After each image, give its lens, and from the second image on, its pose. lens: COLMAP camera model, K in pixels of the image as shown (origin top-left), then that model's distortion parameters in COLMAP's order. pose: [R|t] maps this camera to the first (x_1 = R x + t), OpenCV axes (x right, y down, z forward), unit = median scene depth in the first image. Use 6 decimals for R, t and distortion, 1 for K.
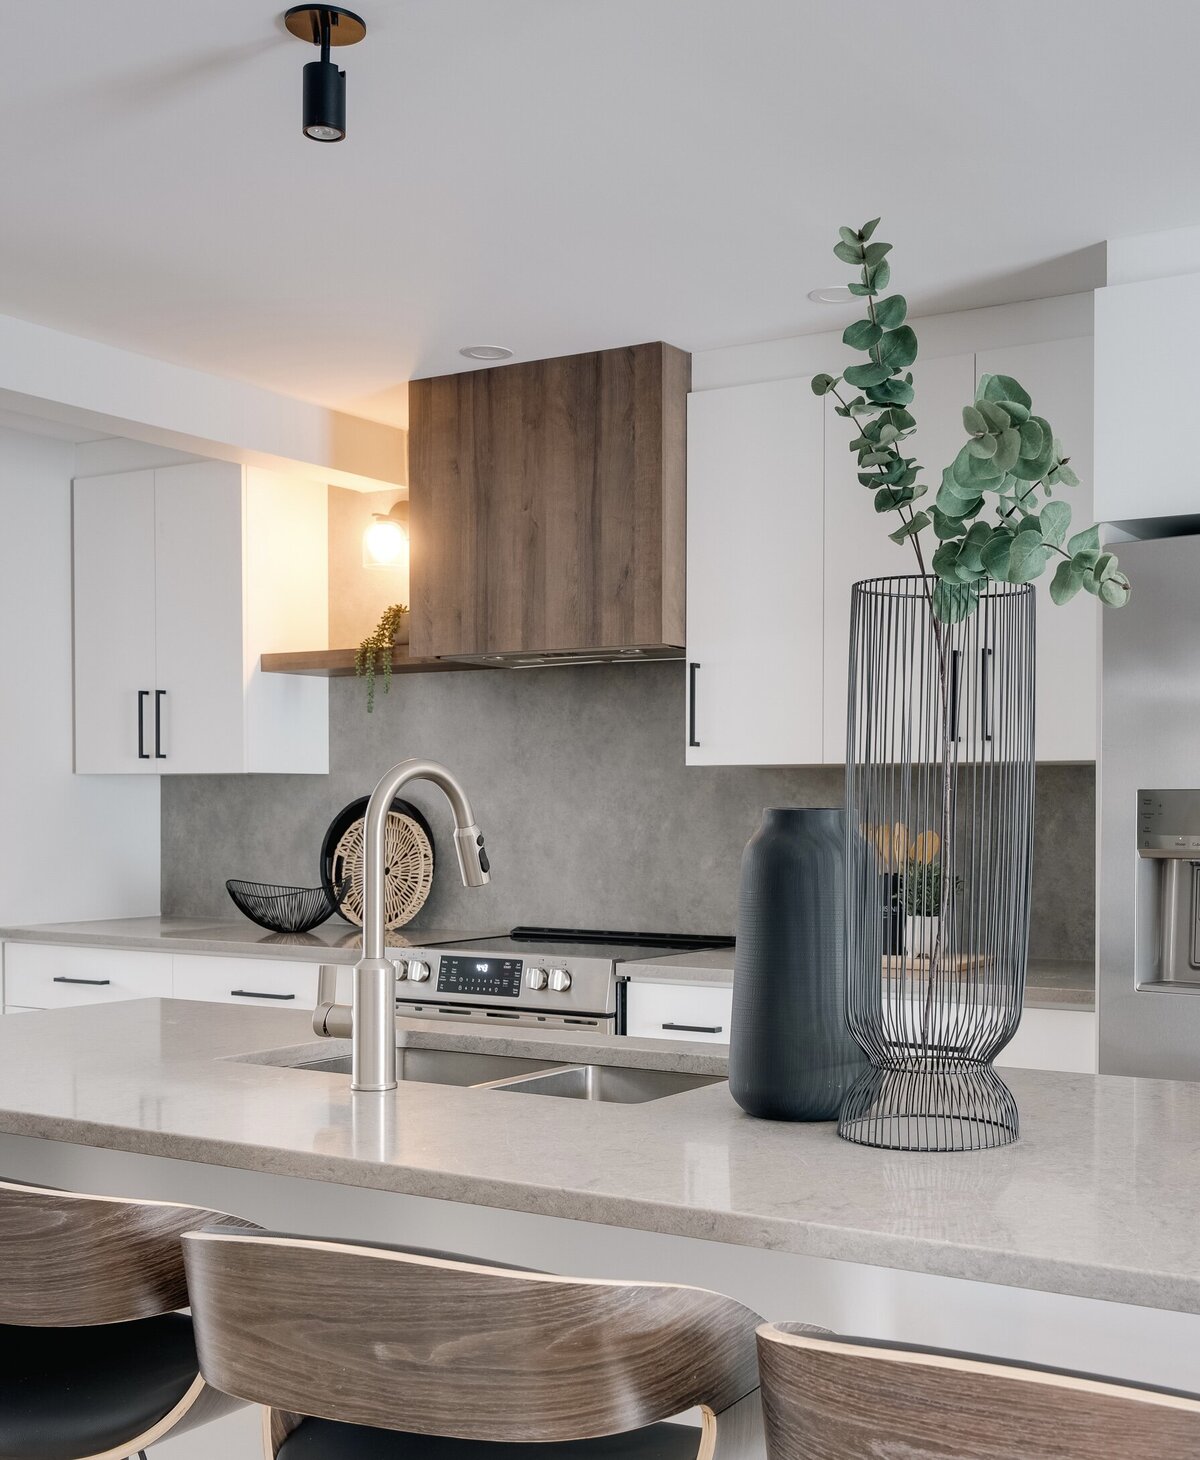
lens RADIAL K [[1715.3, 0, 754.4], [0, 1715.3, 833.2], [0, 0, 1]] dist [0.000148, 0.000000]
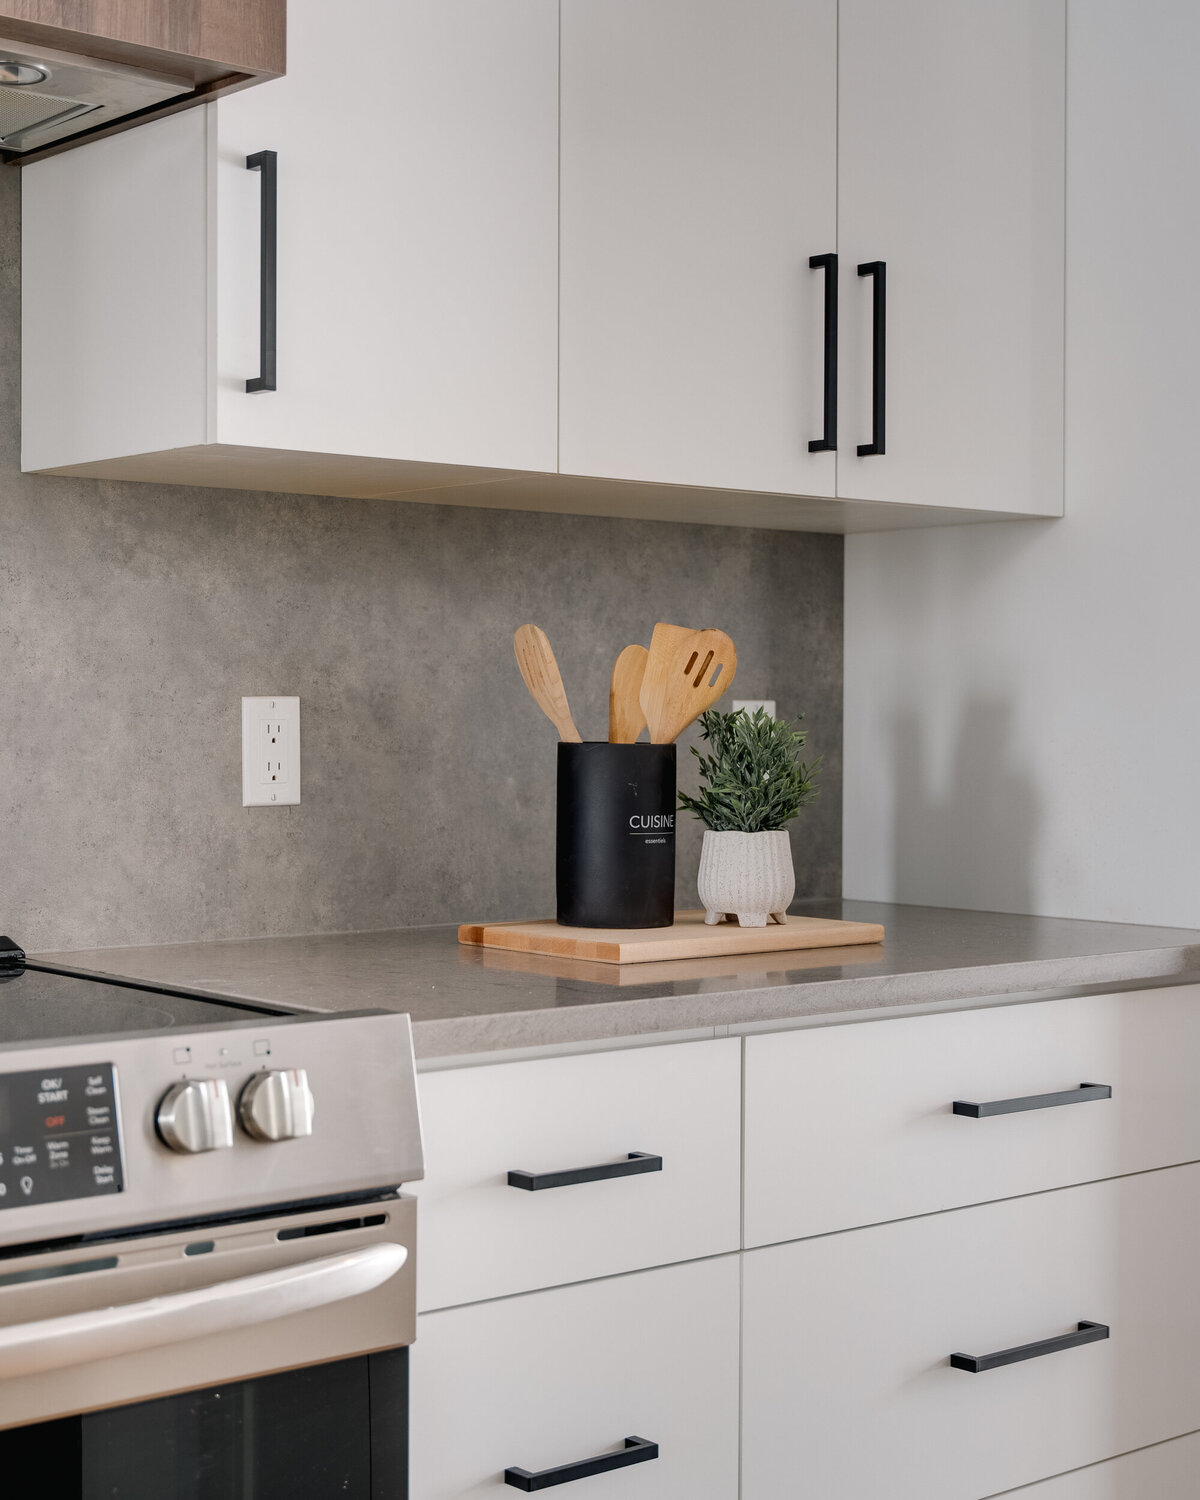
lens RADIAL K [[2402.4, 0, 604.6], [0, 2402.4, 750.1], [0, 0, 1]] dist [0.014657, 0.000000]
pose [[0.332953, -0.016721, 0.942795, -0.479752], [0.007697, 0.999858, 0.015014, 0.015951], [-0.942912, 0.002258, 0.333034, 0.775367]]
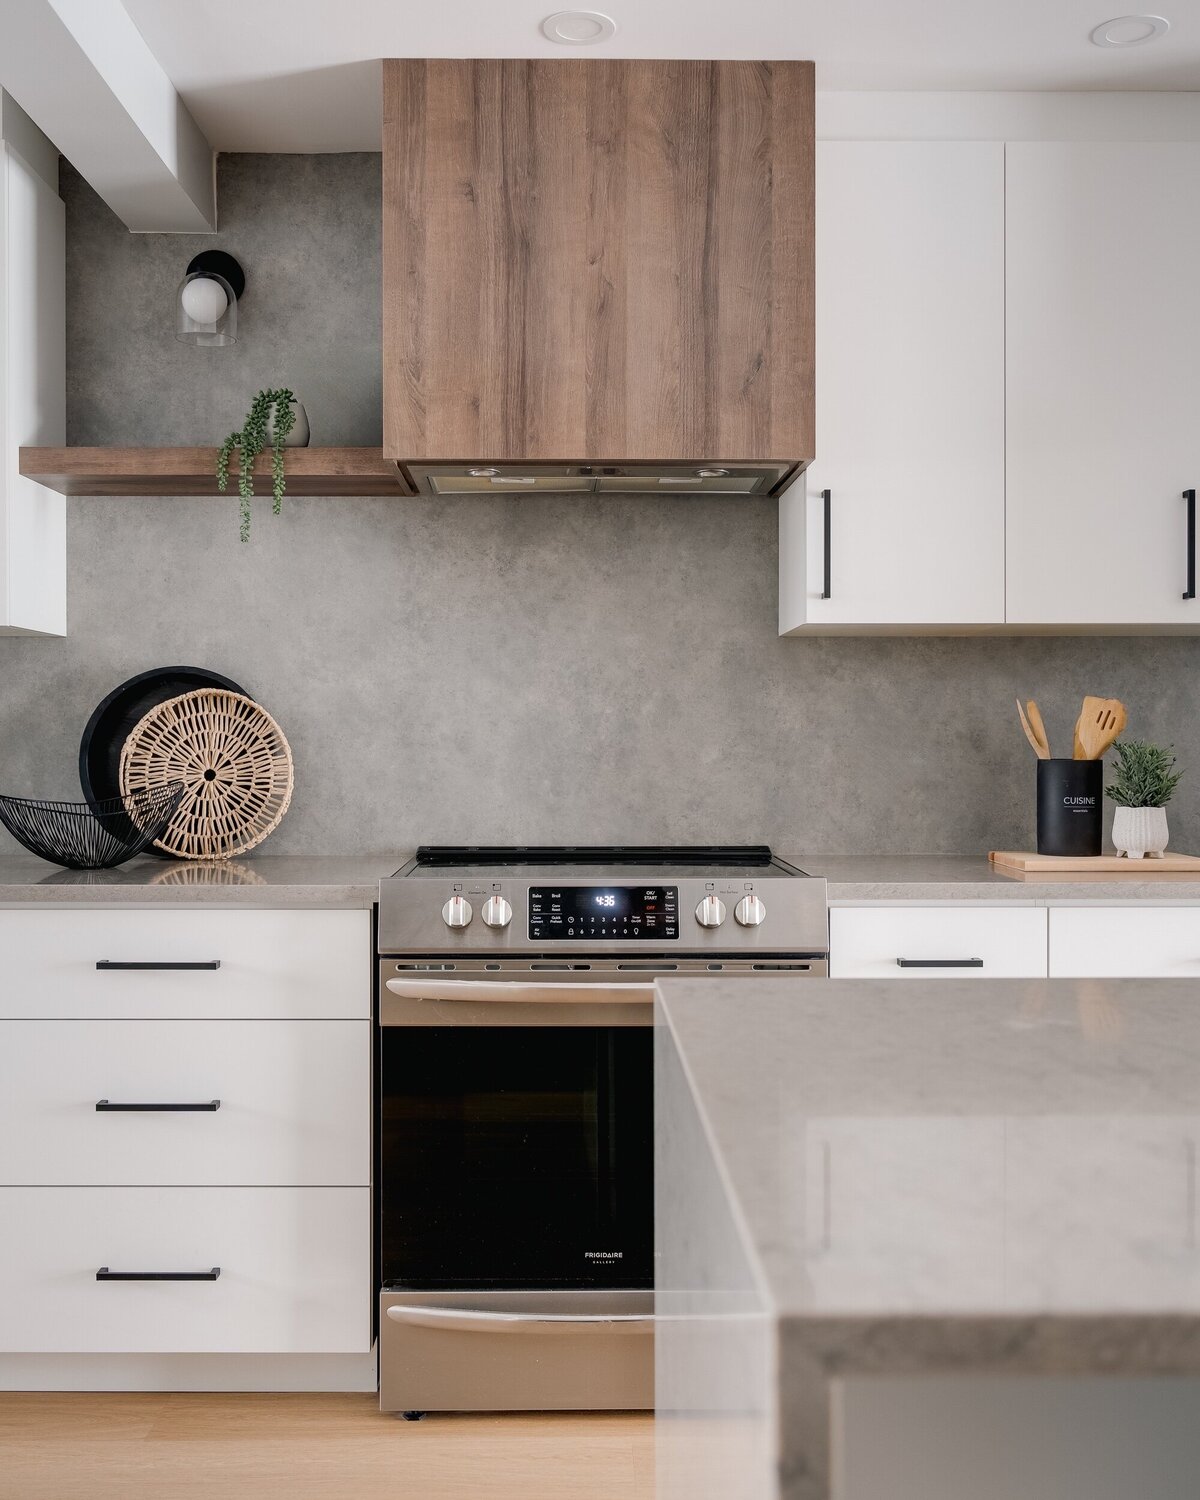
lens RADIAL K [[1521.2, 0, 585.1], [0, 1521.2, 750.5], [0, 0, 1]] dist [-0.001765, 0.000000]
pose [[0.860812, -0.006179, 0.508885, -0.480249], [0.010110, 0.999937, -0.004960, 0.020237], [-0.508822, 0.009414, 0.860820, 0.469824]]
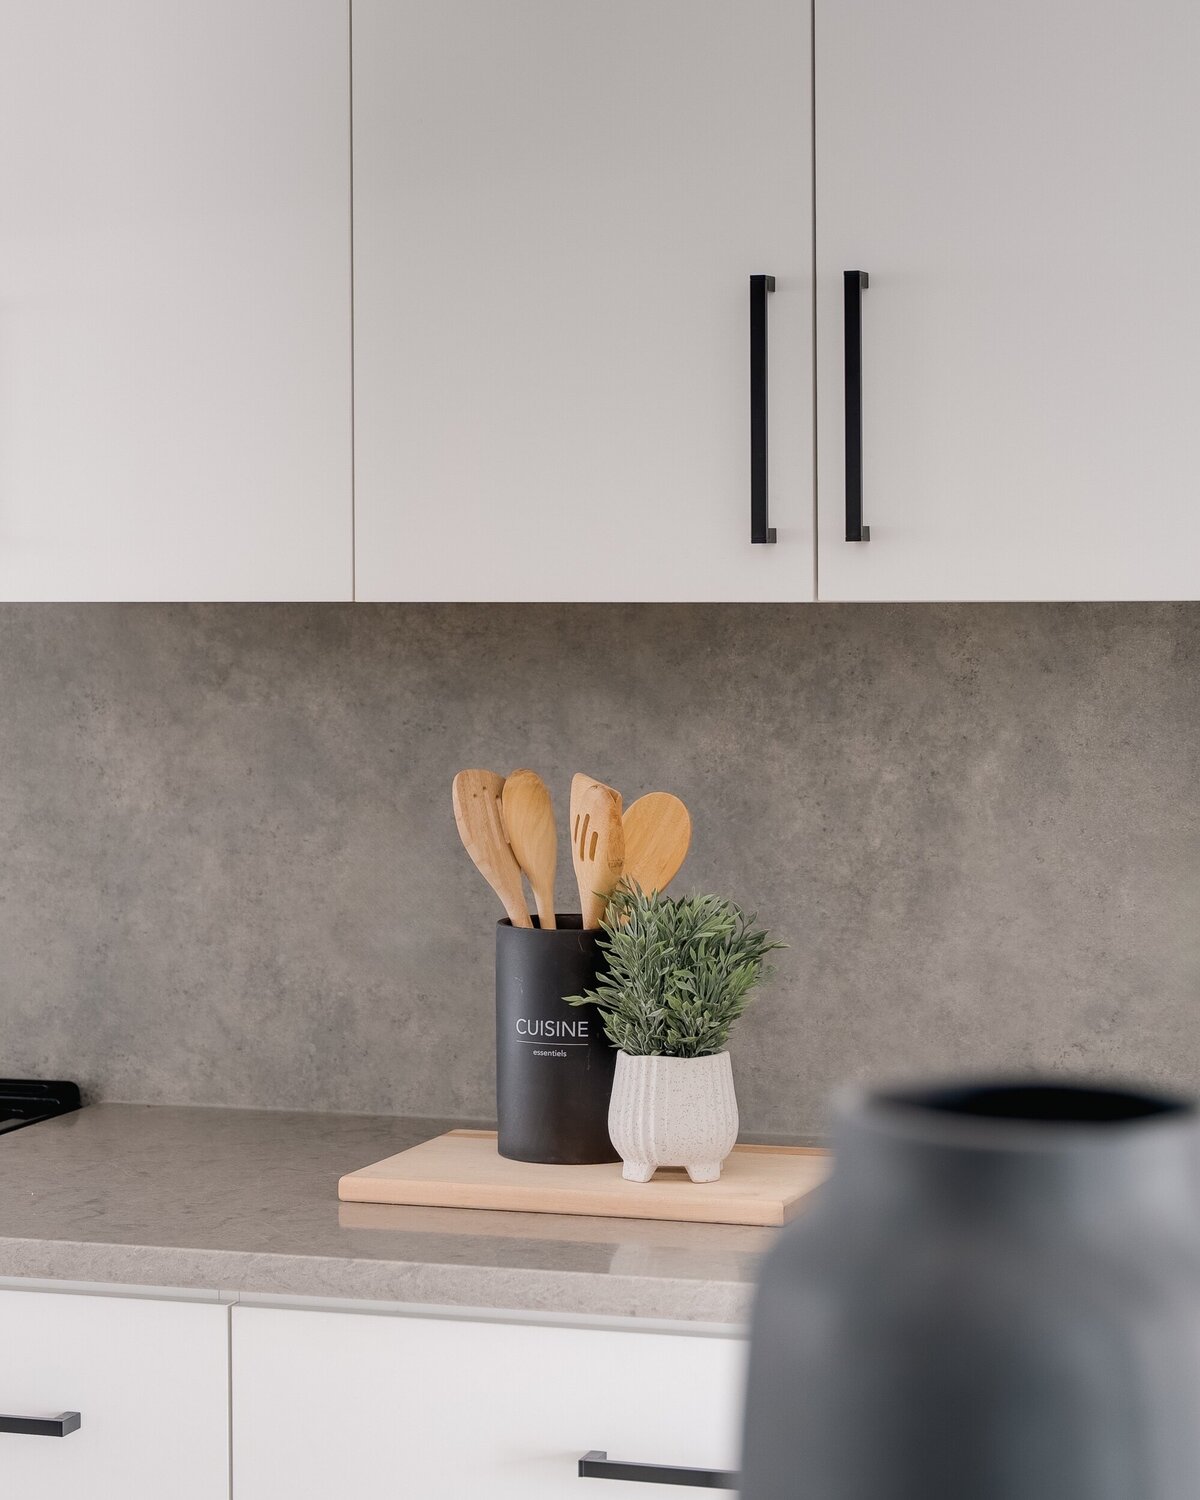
lens RADIAL K [[3826.8, 0, 525.8], [0, 3826.8, 546.2], [0, 0, 1]] dist [-0.001461, 0.000000]
pose [[0.982538, -0.009163, 0.185838, -0.065172], [0.011144, 0.999892, -0.009619, -0.042527], [-0.185730, 0.011522, 0.982533, 0.242537]]
